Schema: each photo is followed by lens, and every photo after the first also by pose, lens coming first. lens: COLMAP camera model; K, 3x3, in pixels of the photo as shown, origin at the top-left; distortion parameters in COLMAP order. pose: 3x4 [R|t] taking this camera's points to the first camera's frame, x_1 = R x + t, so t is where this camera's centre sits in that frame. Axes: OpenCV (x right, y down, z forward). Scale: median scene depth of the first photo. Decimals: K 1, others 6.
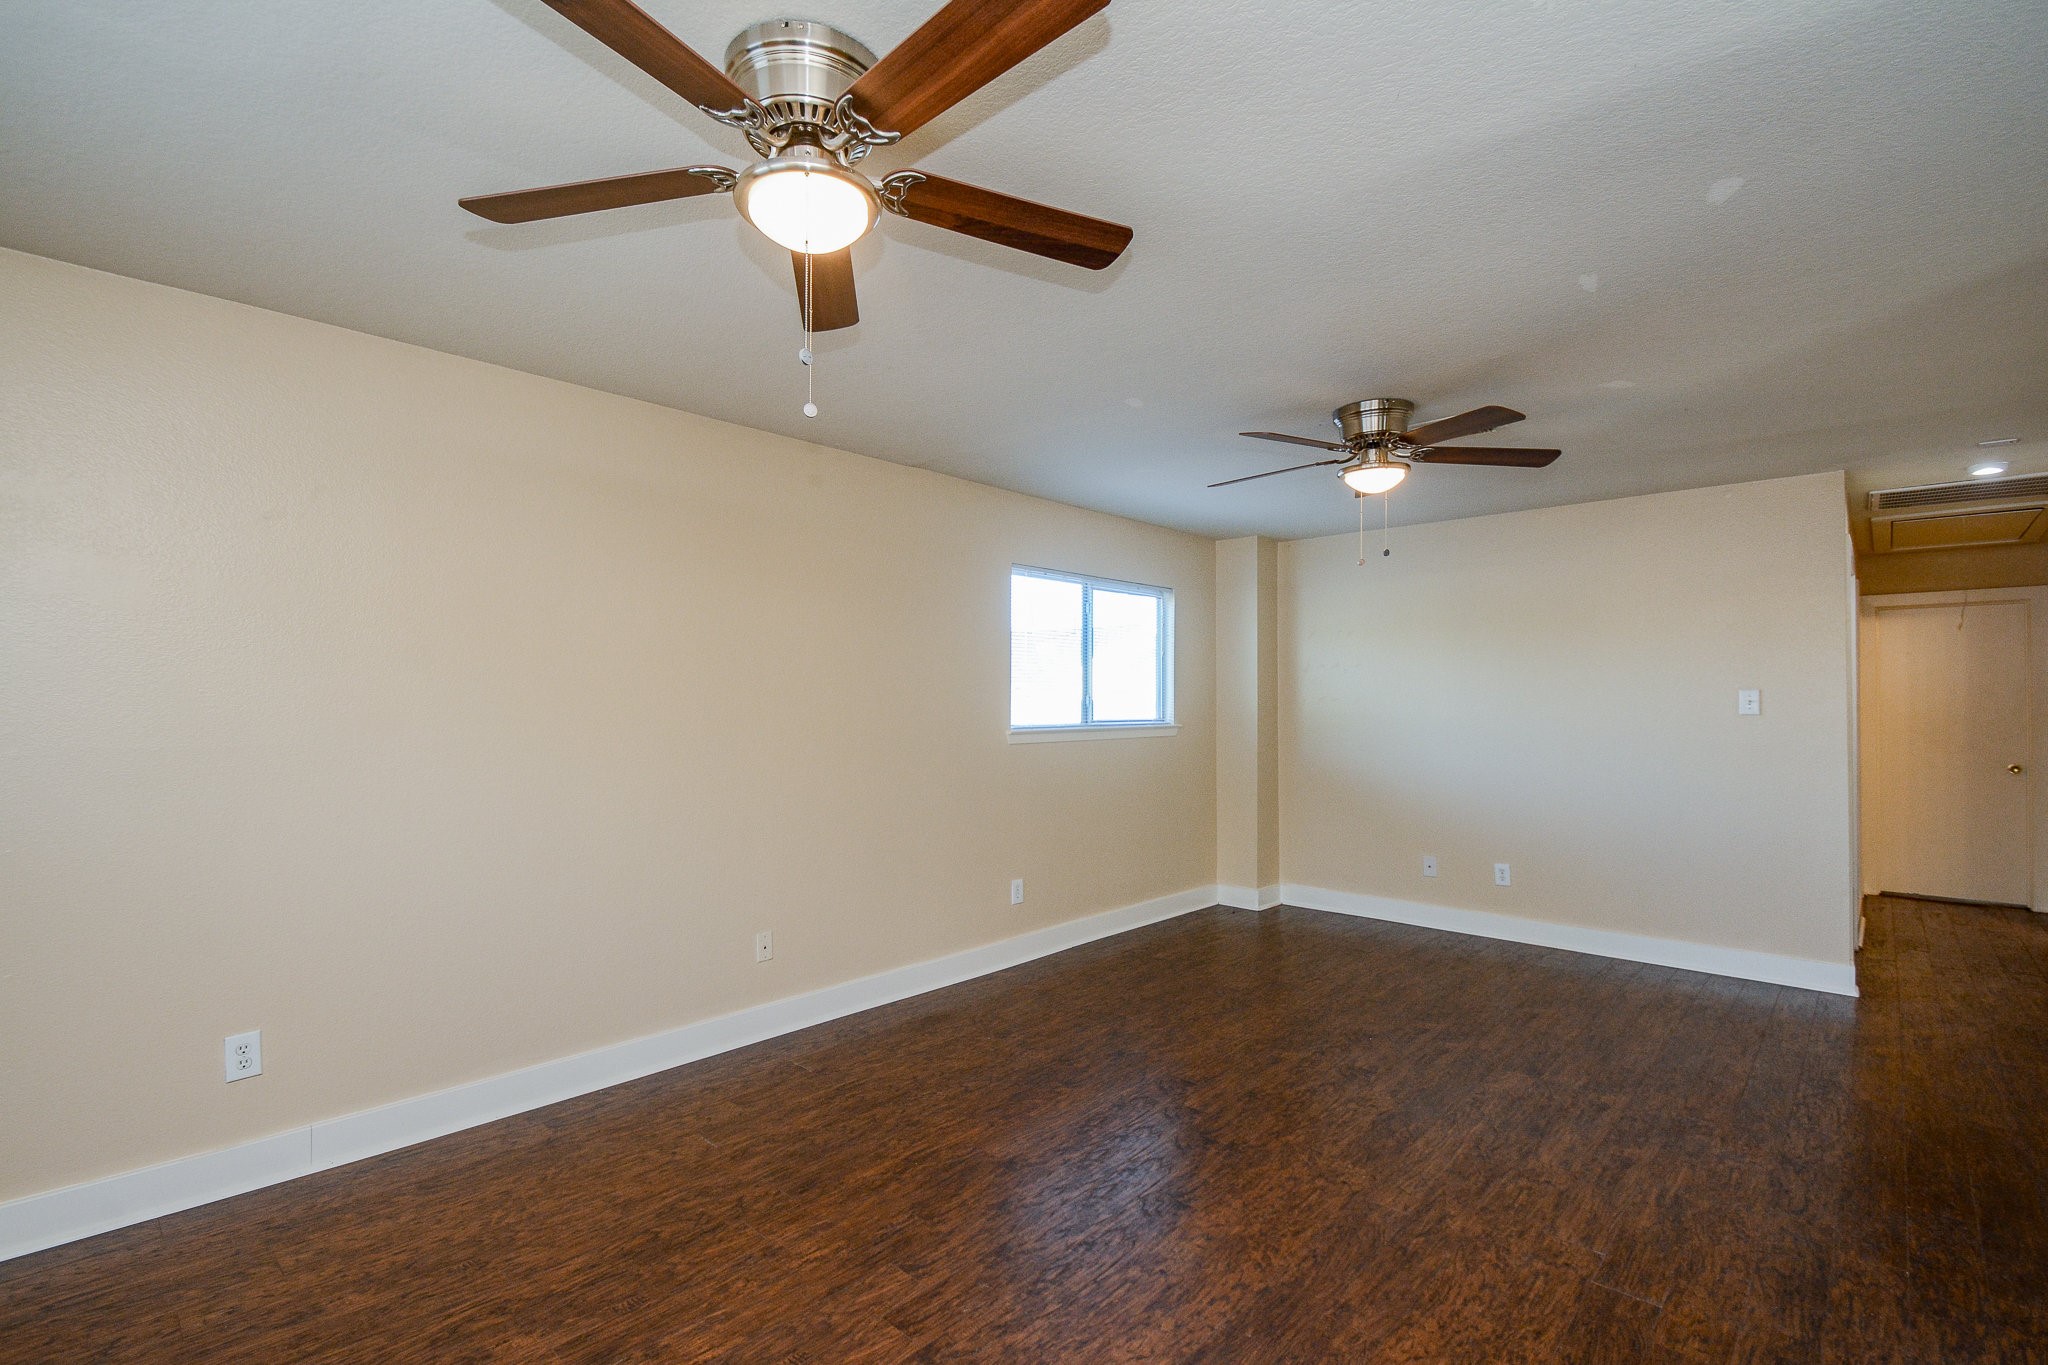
lens RADIAL K [[910.3, 0, 1013.9], [0, 910.3, 695.0], [0, 0, 1]] dist [0.017703, -0.017839]
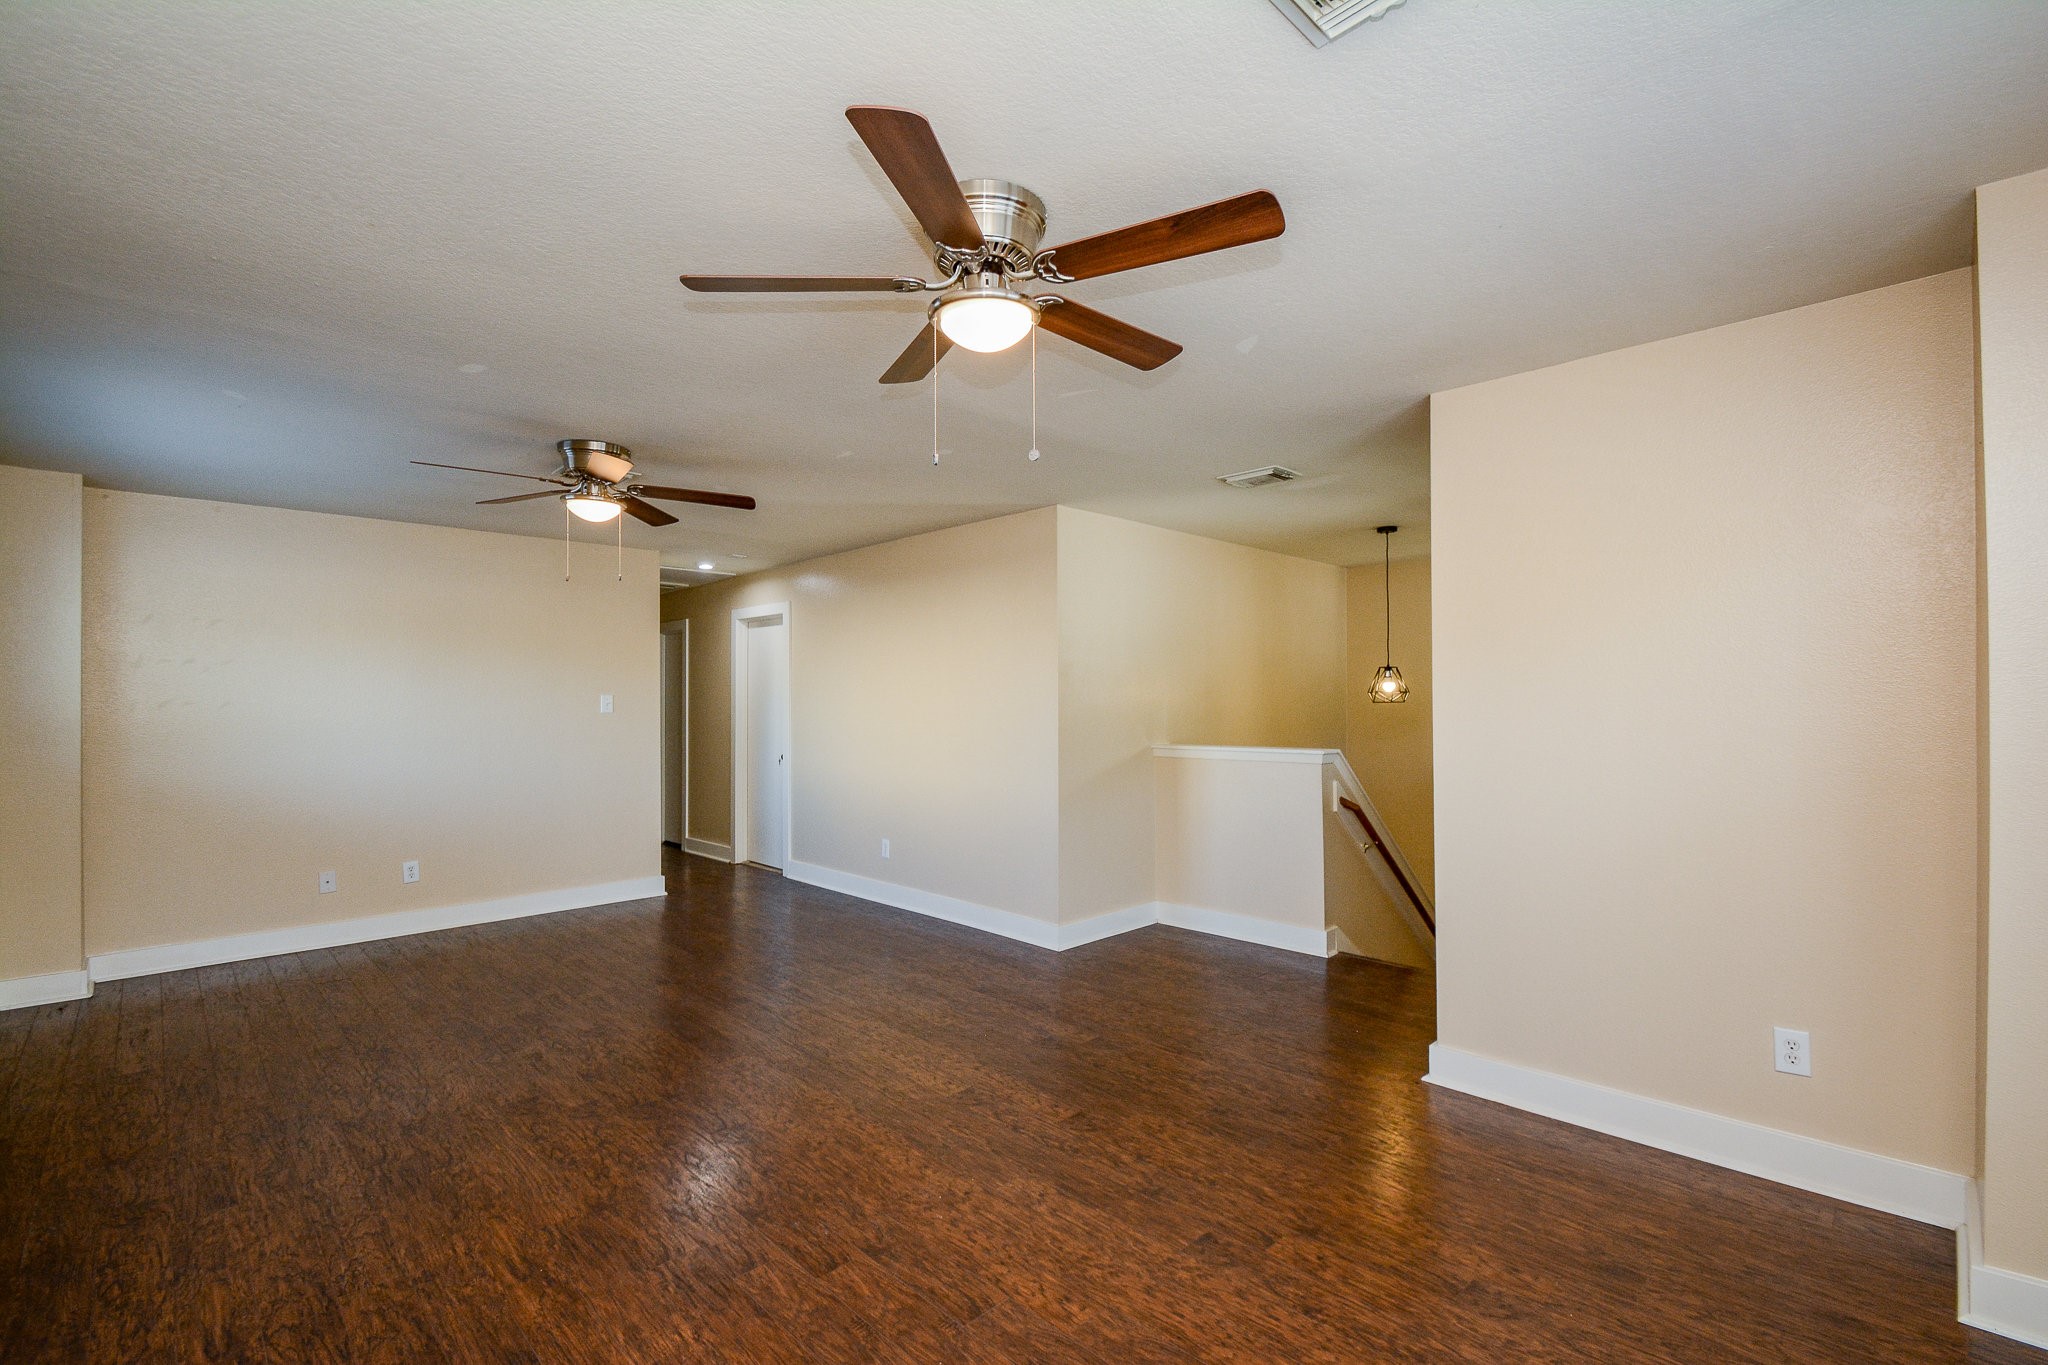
lens RADIAL K [[910.3, 0, 1013.9], [0, 910.3, 695.0], [0, 0, 1]] dist [0.017703, -0.017839]
pose [[0.034360, 0.008256, 0.999375, -0.718373], [-0.005334, 0.999953, -0.008078, 0.003681], [-0.999395, -0.005053, 0.034402, 0.437381]]
